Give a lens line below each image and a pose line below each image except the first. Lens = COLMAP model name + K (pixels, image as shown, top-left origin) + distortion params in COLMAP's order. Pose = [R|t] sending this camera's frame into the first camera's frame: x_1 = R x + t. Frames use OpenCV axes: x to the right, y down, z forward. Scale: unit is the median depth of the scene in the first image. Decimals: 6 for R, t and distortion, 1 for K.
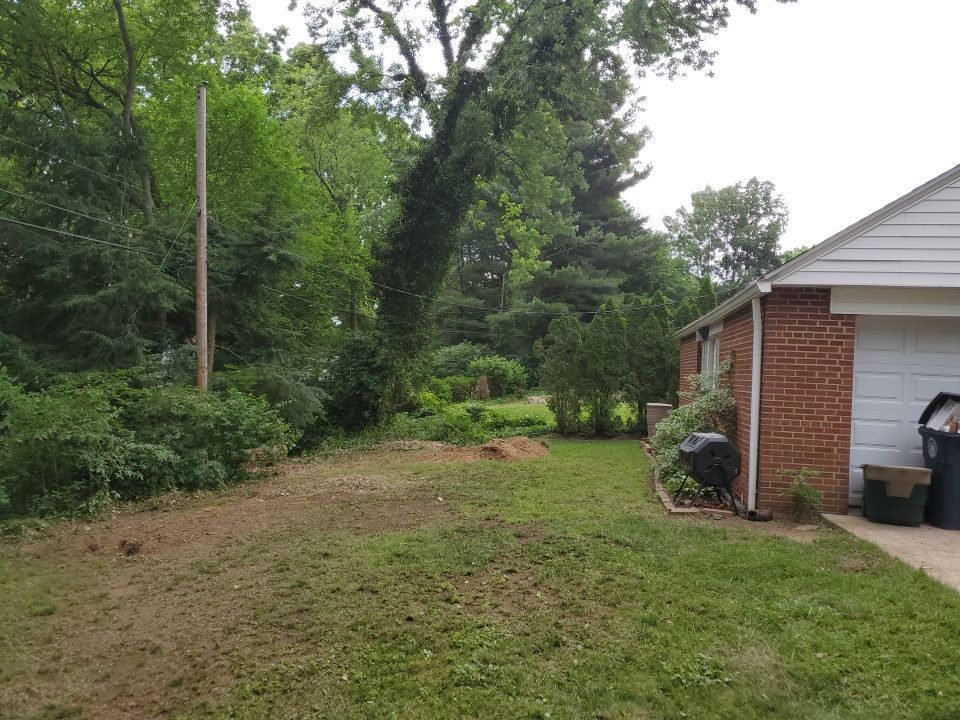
lens RADIAL K [[775.9, 0, 483.6], [0, 775.9, 379.0], [0, 0, 1]] dist [0.010721, -0.006731]
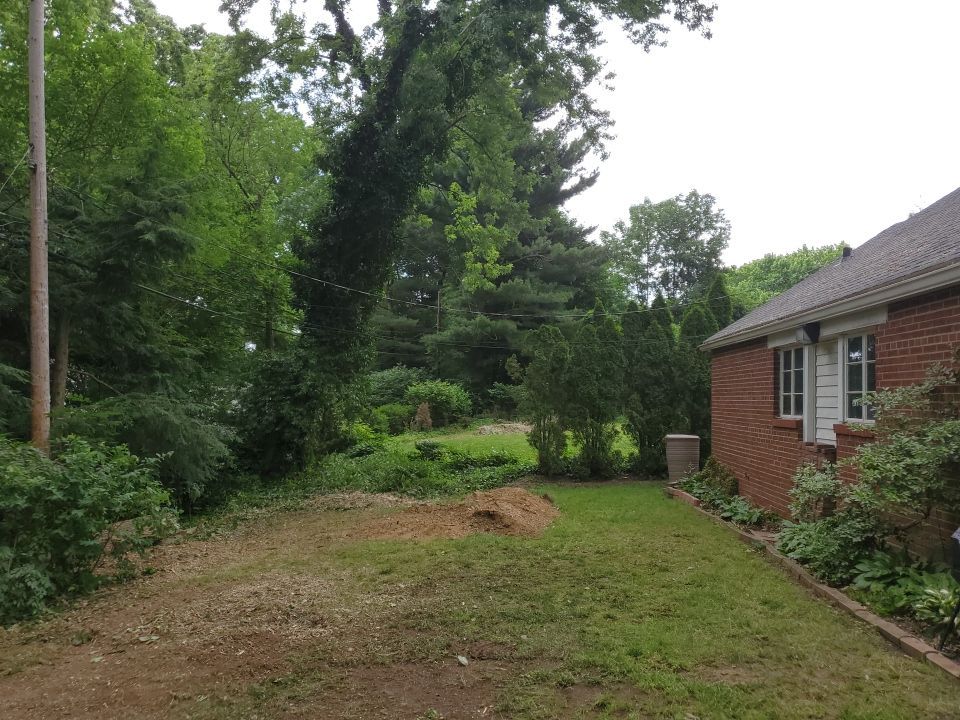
lens RADIAL K [[773.1, 0, 480.7], [0, 773.1, 376.8], [0, 0, 1]] dist [0.001391, -0.004318]
pose [[0.994627, -0.019840, 0.101605, -0.045144], [0.023618, 0.999069, -0.036107, -0.002448], [-0.100794, 0.038313, 0.994169, 0.249249]]
